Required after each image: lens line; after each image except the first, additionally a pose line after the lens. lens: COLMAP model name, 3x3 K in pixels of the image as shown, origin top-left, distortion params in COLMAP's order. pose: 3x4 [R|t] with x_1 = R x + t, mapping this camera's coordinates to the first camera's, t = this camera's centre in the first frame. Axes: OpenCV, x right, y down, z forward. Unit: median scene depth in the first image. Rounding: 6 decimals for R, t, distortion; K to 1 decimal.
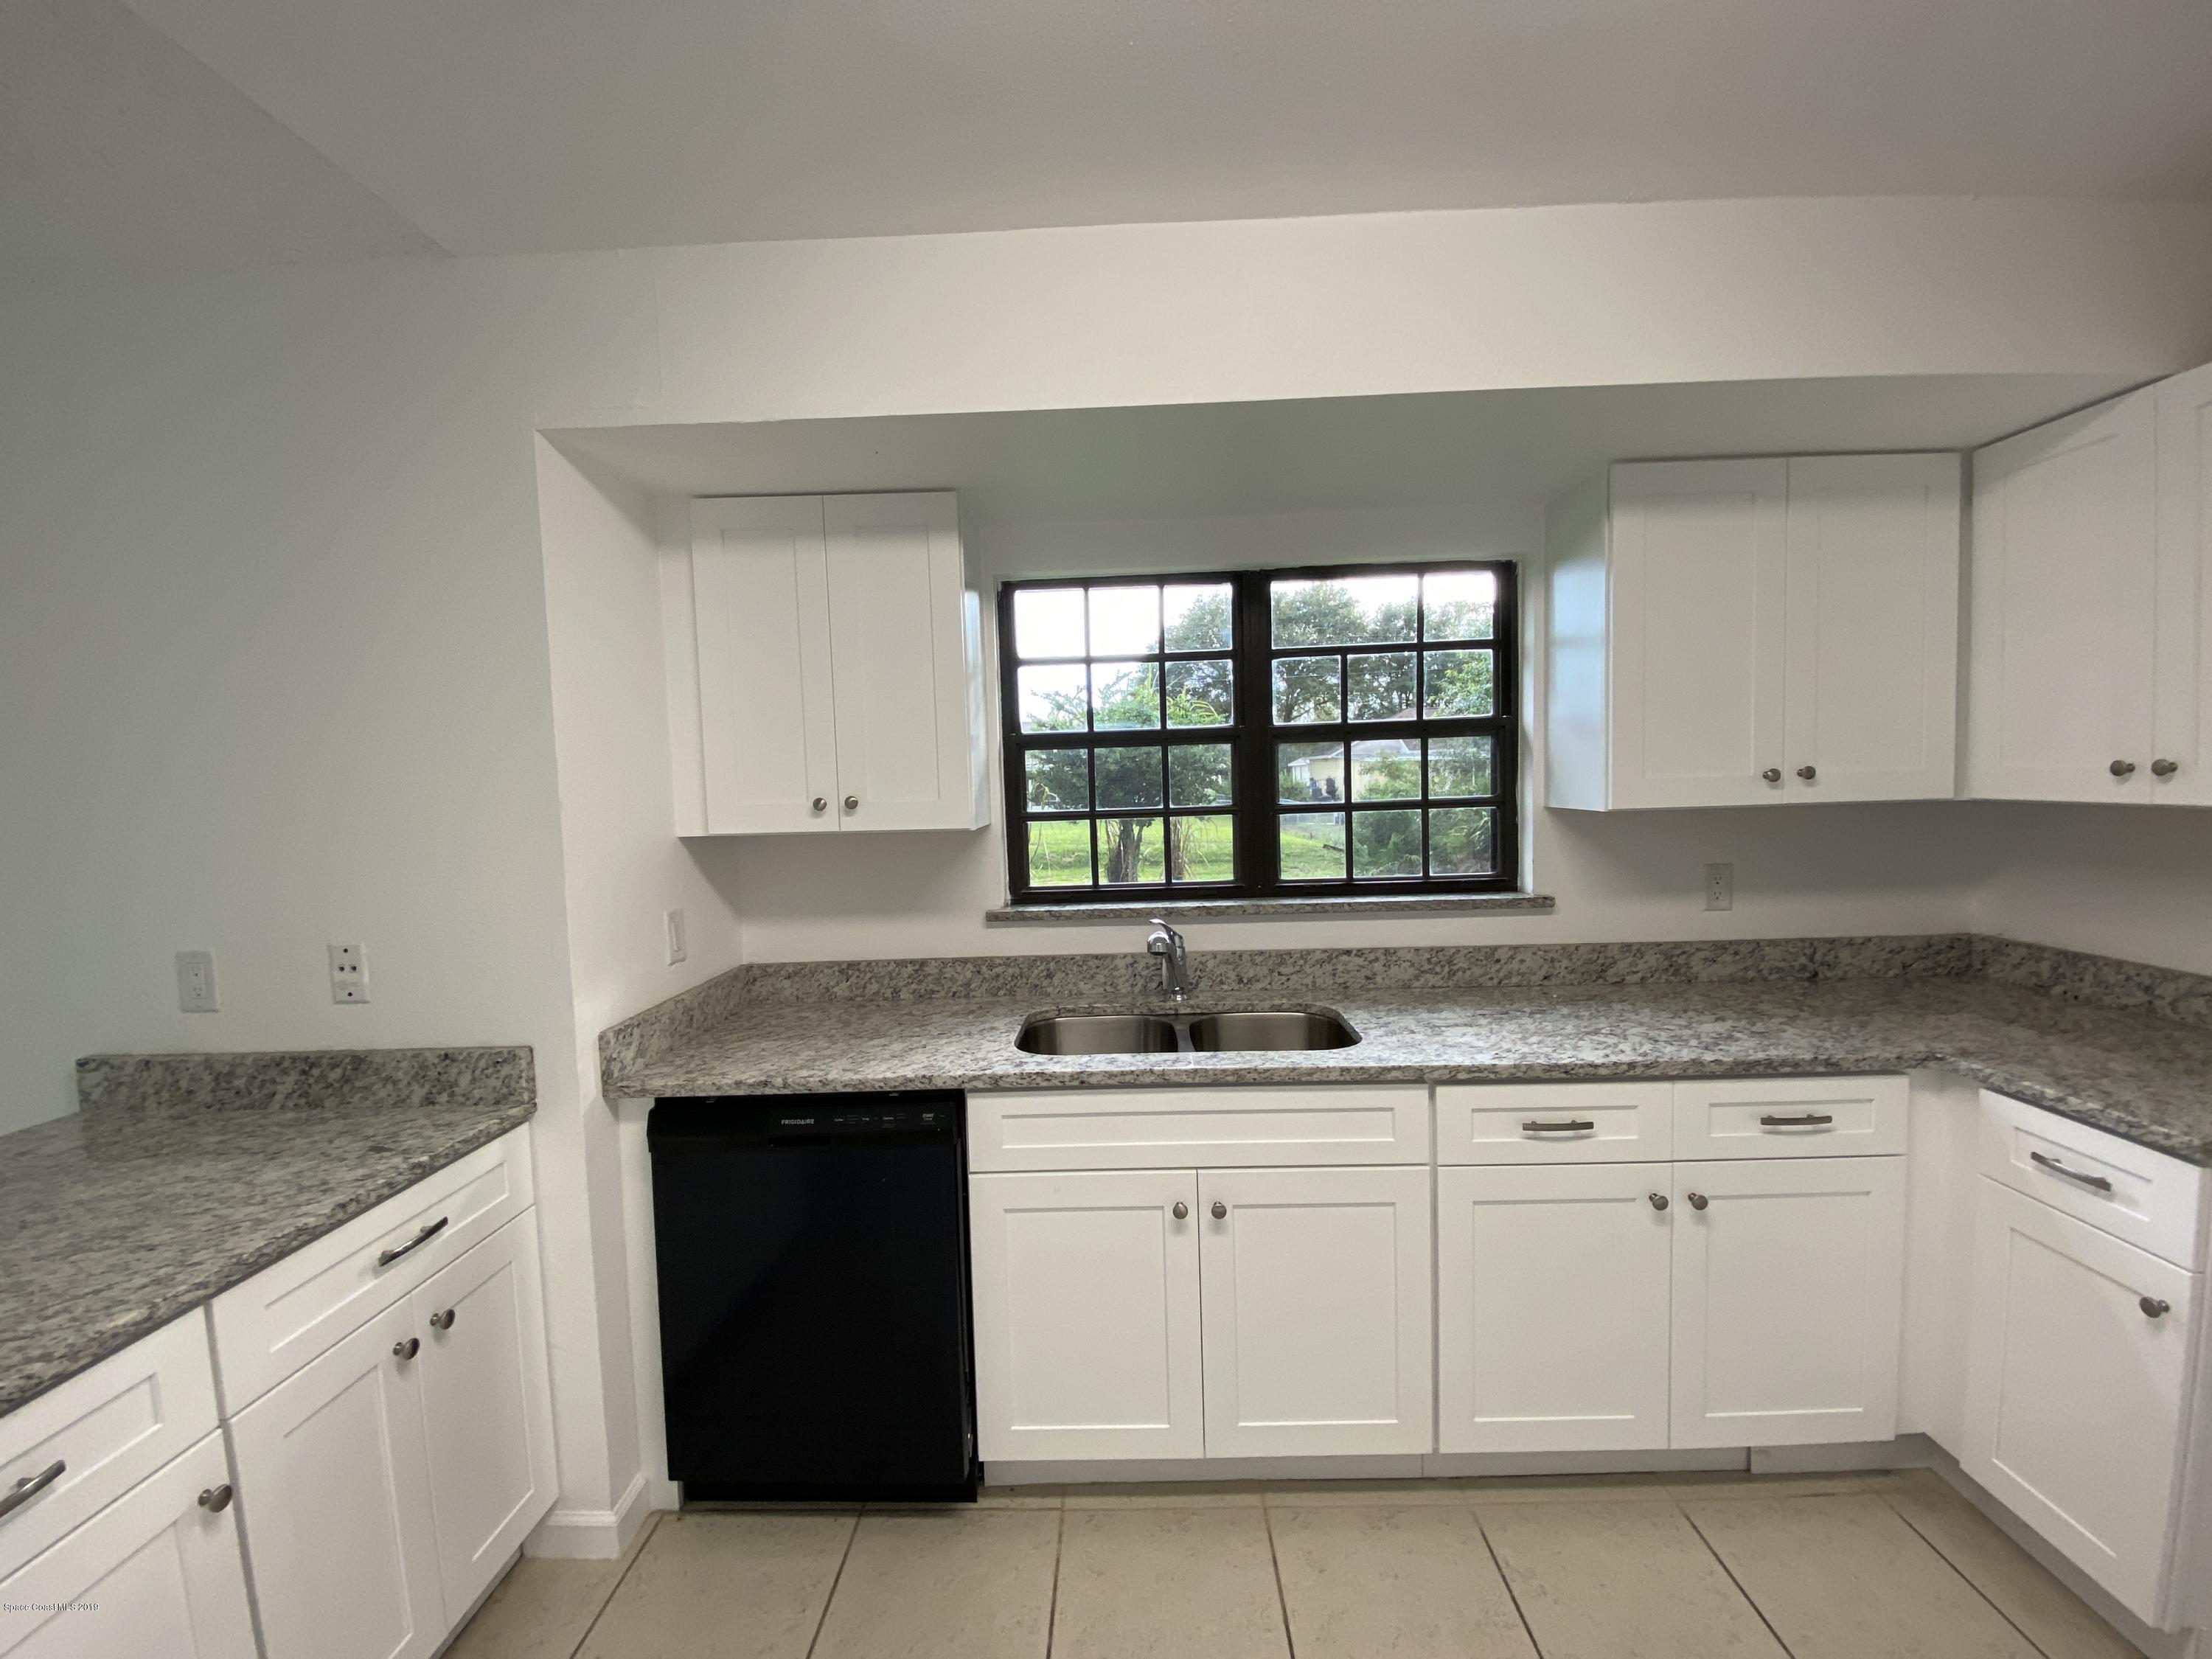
lens RADIAL K [[905.5, 0, 1100.5], [0, 905.5, 821.9], [0, 0, 1]] dist [0.045143, -0.041060]
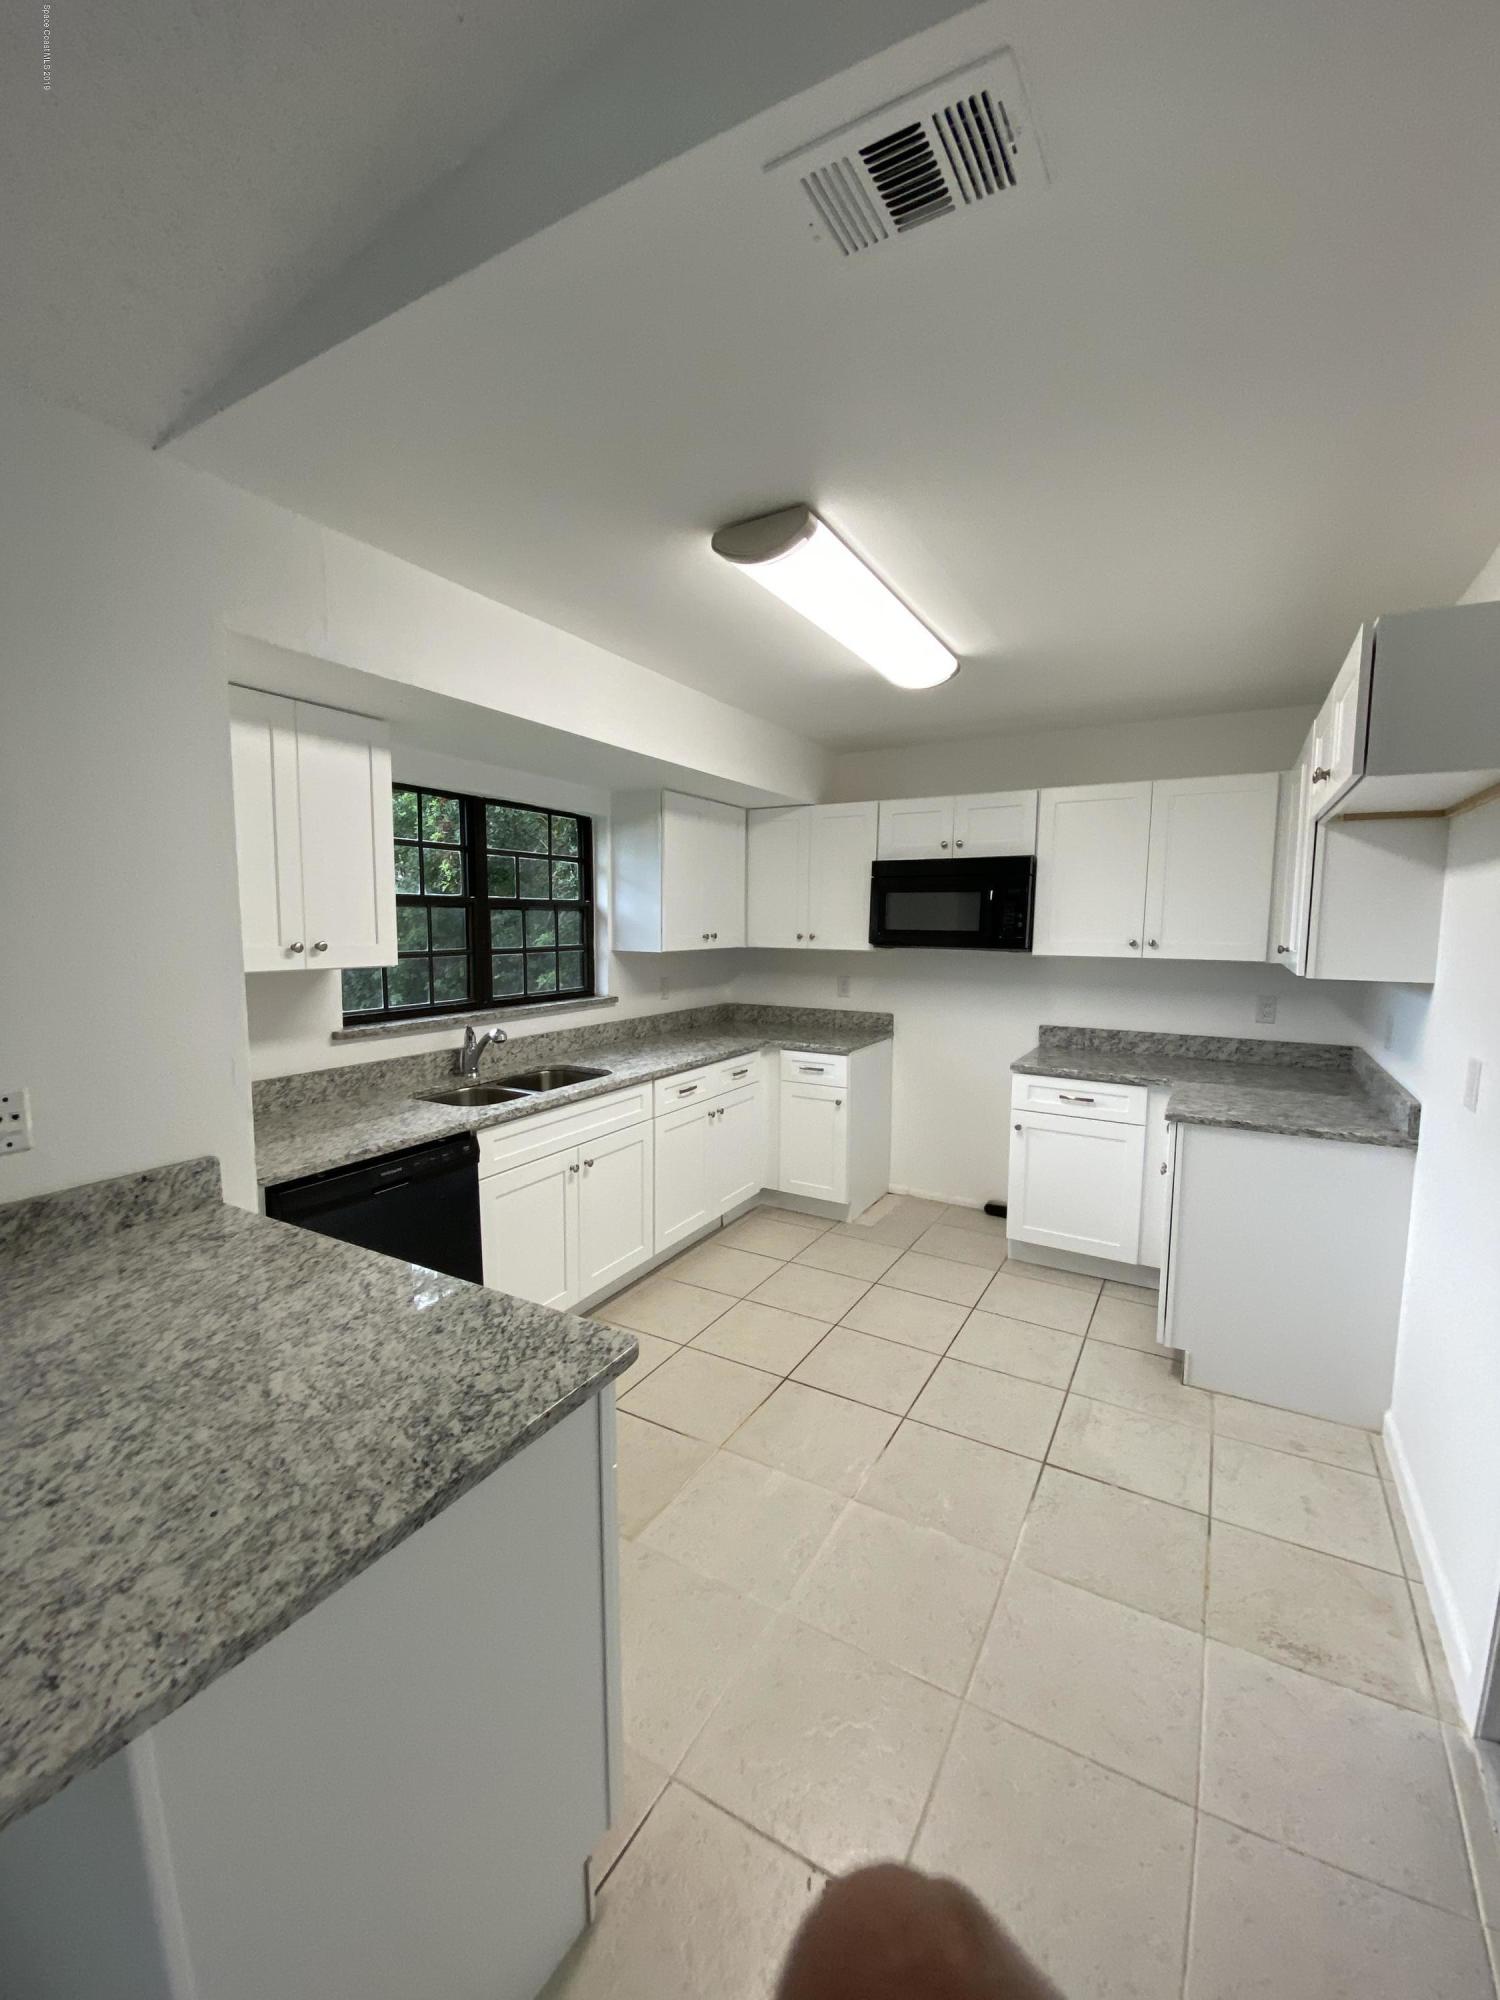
lens RADIAL K [[818.7, 0, 788.5], [0, 818.7, 998.5], [0, 0, 1]] dist [0.045143, -0.041060]
pose [[0.433735, -0.053892, 0.899428, -1.146359], [0.021971, 0.998545, 0.049236, 0.009378], [-0.900773, -0.001594, 0.434288, -0.105912]]
